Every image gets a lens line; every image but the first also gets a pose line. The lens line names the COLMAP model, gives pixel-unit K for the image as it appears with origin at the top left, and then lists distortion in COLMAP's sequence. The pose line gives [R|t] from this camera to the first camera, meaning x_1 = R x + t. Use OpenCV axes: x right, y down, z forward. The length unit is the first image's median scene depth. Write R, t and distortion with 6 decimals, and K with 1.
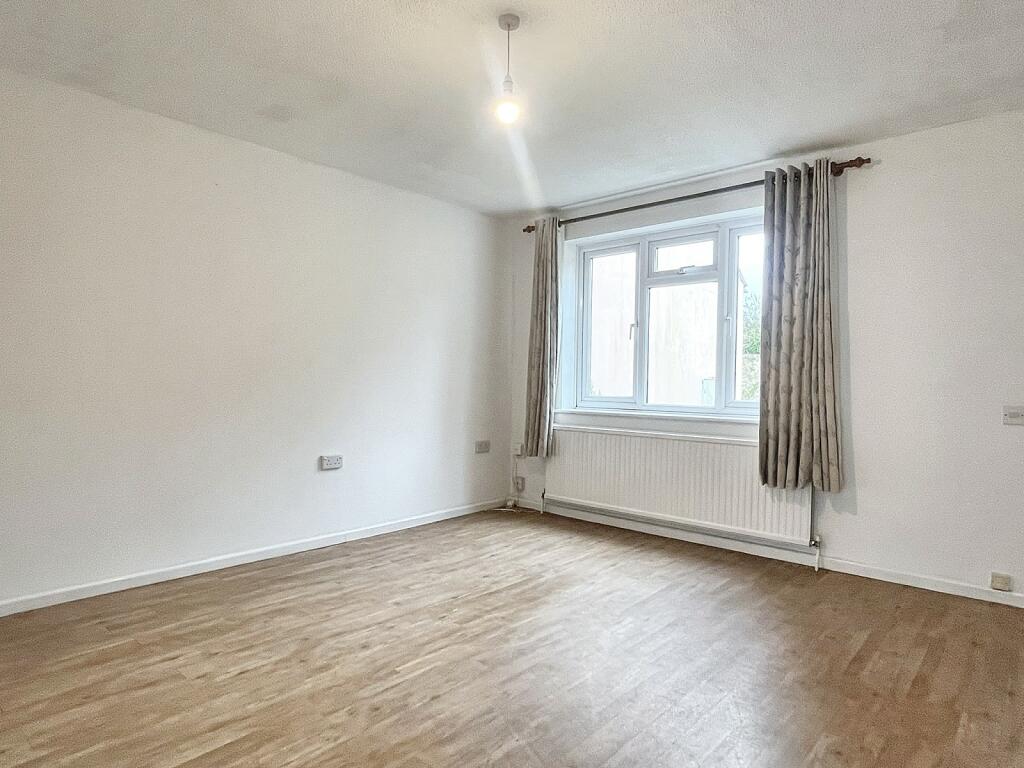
lens RADIAL K [[604.2, 0, 512.9], [0, 604.2, 381.0], [0, 0, 1]] dist [0.011465, -0.003717]
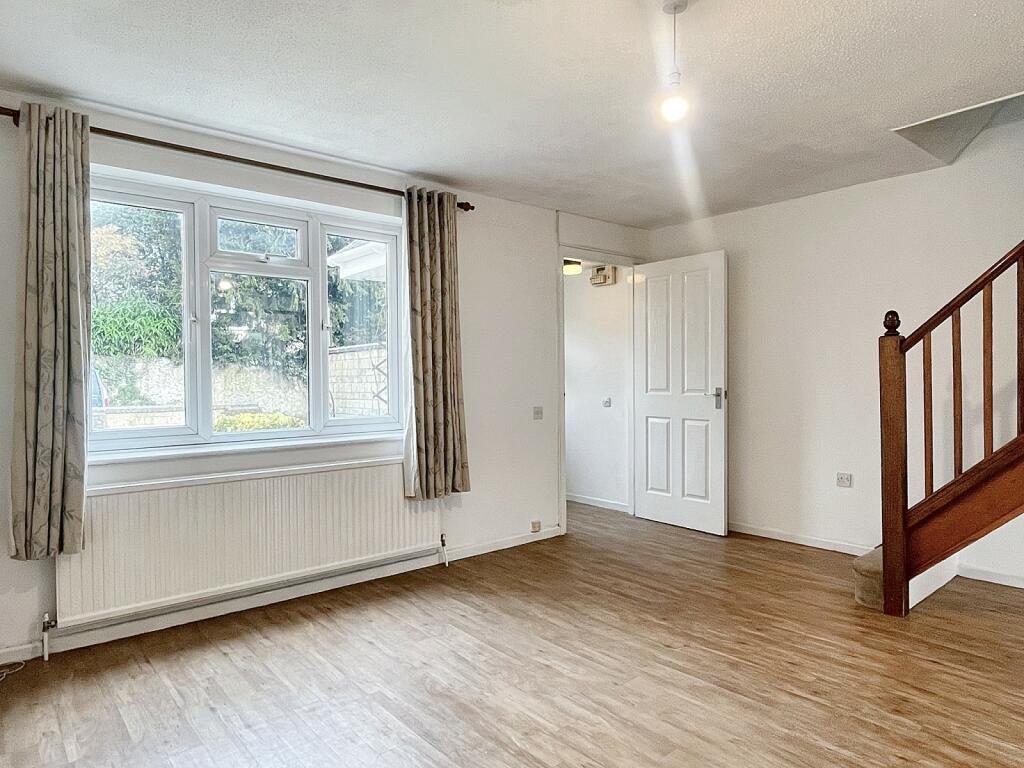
lens RADIAL K [[642.2, 0, 512.3], [0, 642.2, 381.8], [0, 0, 1]] dist [0.003424, 0.000697]
pose [[0.137039, -0.027303, 0.990189, -0.601392], [0.009881, 0.999608, 0.026195, -0.049547], [-0.990516, 0.006195, 0.137255, 0.684140]]
